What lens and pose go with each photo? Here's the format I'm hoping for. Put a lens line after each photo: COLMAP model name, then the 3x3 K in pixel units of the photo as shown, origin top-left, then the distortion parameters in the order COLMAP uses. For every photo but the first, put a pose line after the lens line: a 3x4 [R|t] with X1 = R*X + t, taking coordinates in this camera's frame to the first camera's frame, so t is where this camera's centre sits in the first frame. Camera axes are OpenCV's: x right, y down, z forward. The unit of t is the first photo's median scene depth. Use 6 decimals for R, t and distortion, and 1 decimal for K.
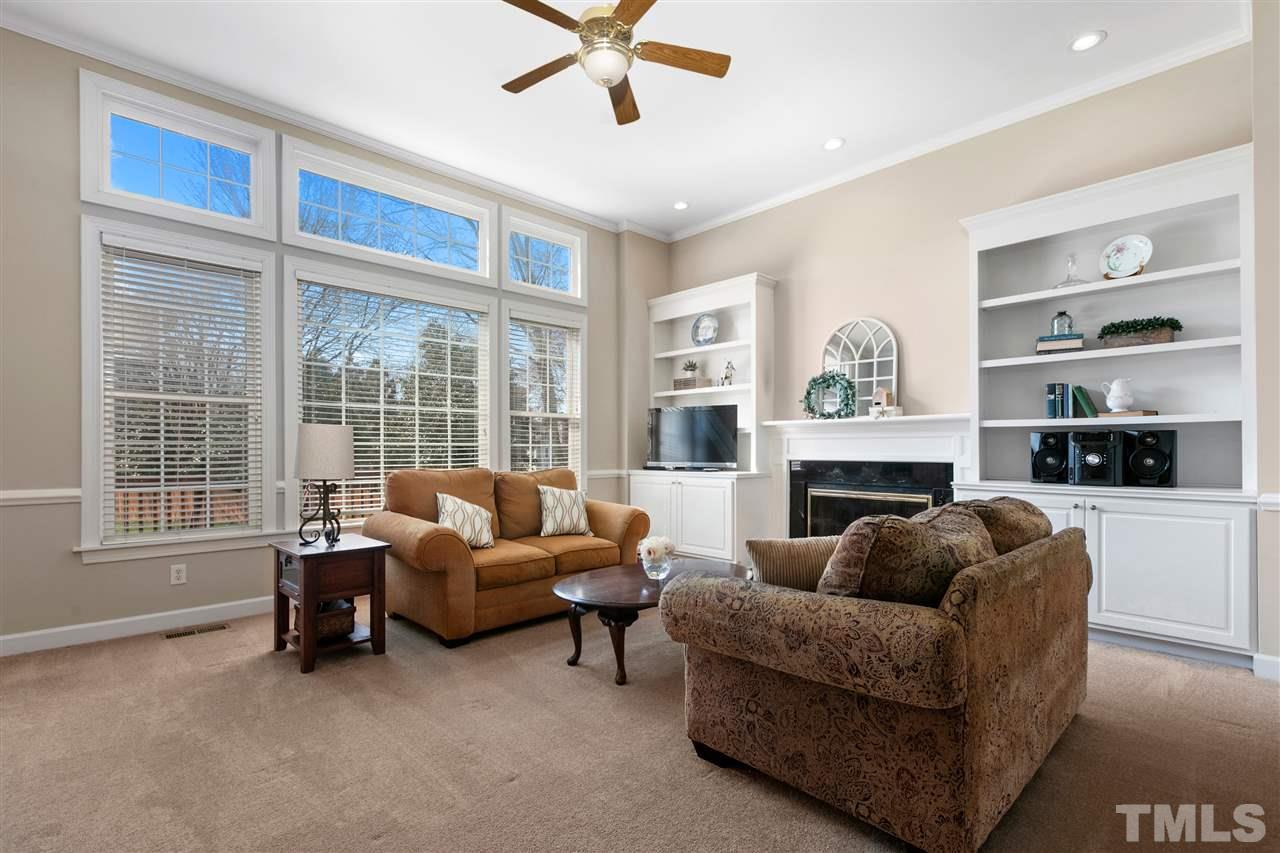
lens RADIAL K [[586.2, 0, 622.1], [0, 586.2, 439.9], [0, 0, 1]] dist [-0.001122, 0.000187]
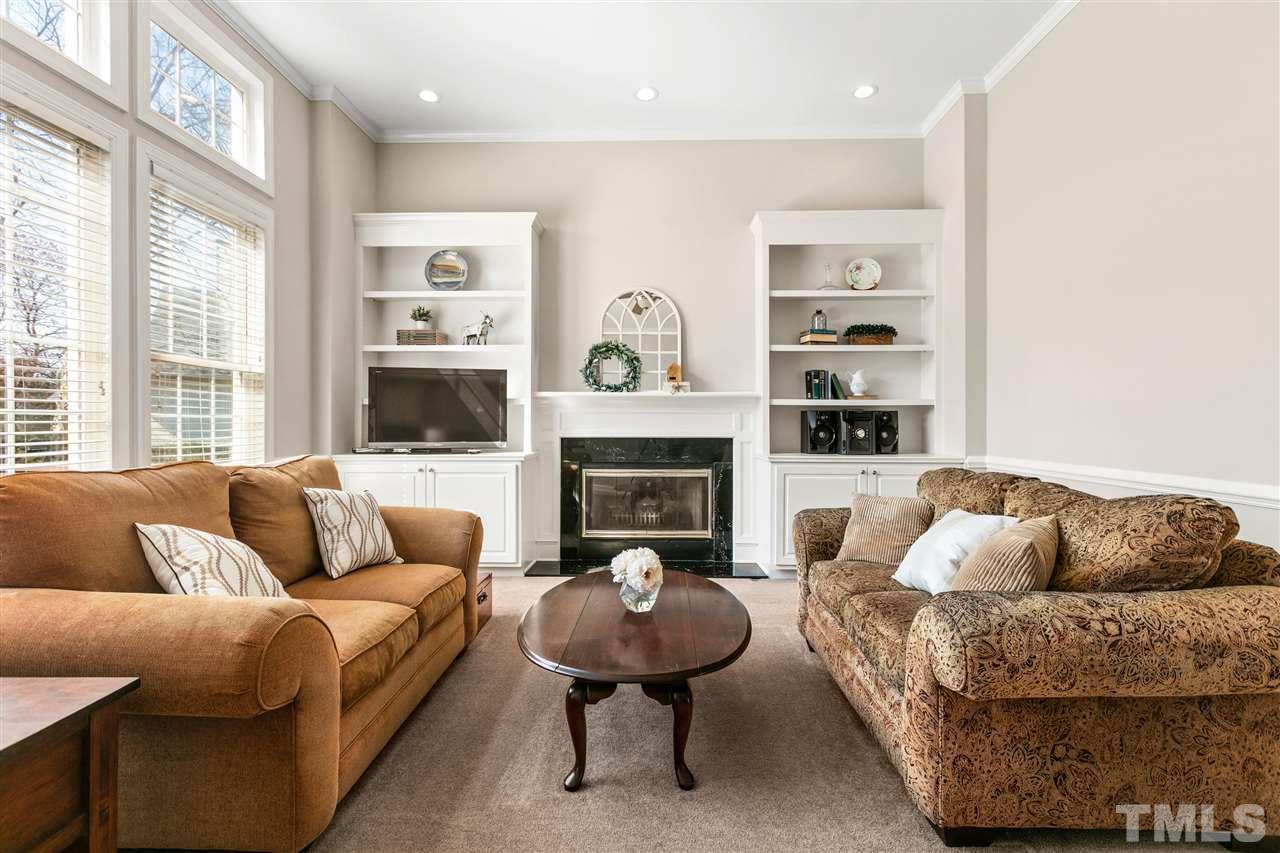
lens RADIAL K [[586.2, 0, 632.0], [0, 586.2, 422.2], [0, 0, 1]] dist [-0.001122, 0.000187]
pose [[0.694823, 0.005189, 0.719162, -0.311912], [-0.013262, 0.999896, 0.005598, 0.006701], [-0.719059, -0.013427, 0.694819, 0.365586]]
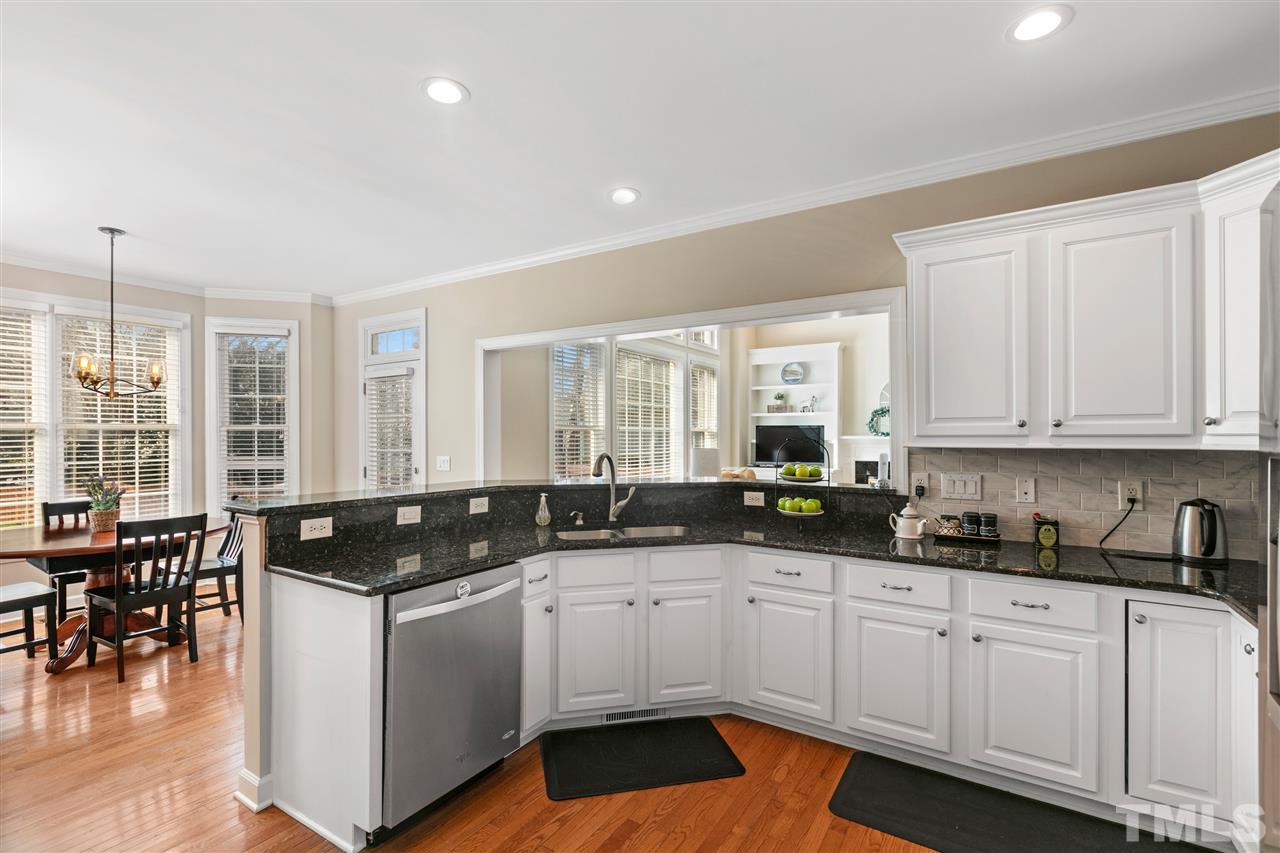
lens RADIAL K [[586.2, 0, 608.9], [0, 586.2, 430.3], [0, 0, 1]] dist [-0.001122, 0.000187]
pose [[0.973067, 0.004998, 0.230469, -0.851672], [-0.006785, 0.999953, 0.006960, -0.062913], [-0.230423, -0.008337, 0.973055, -0.461353]]
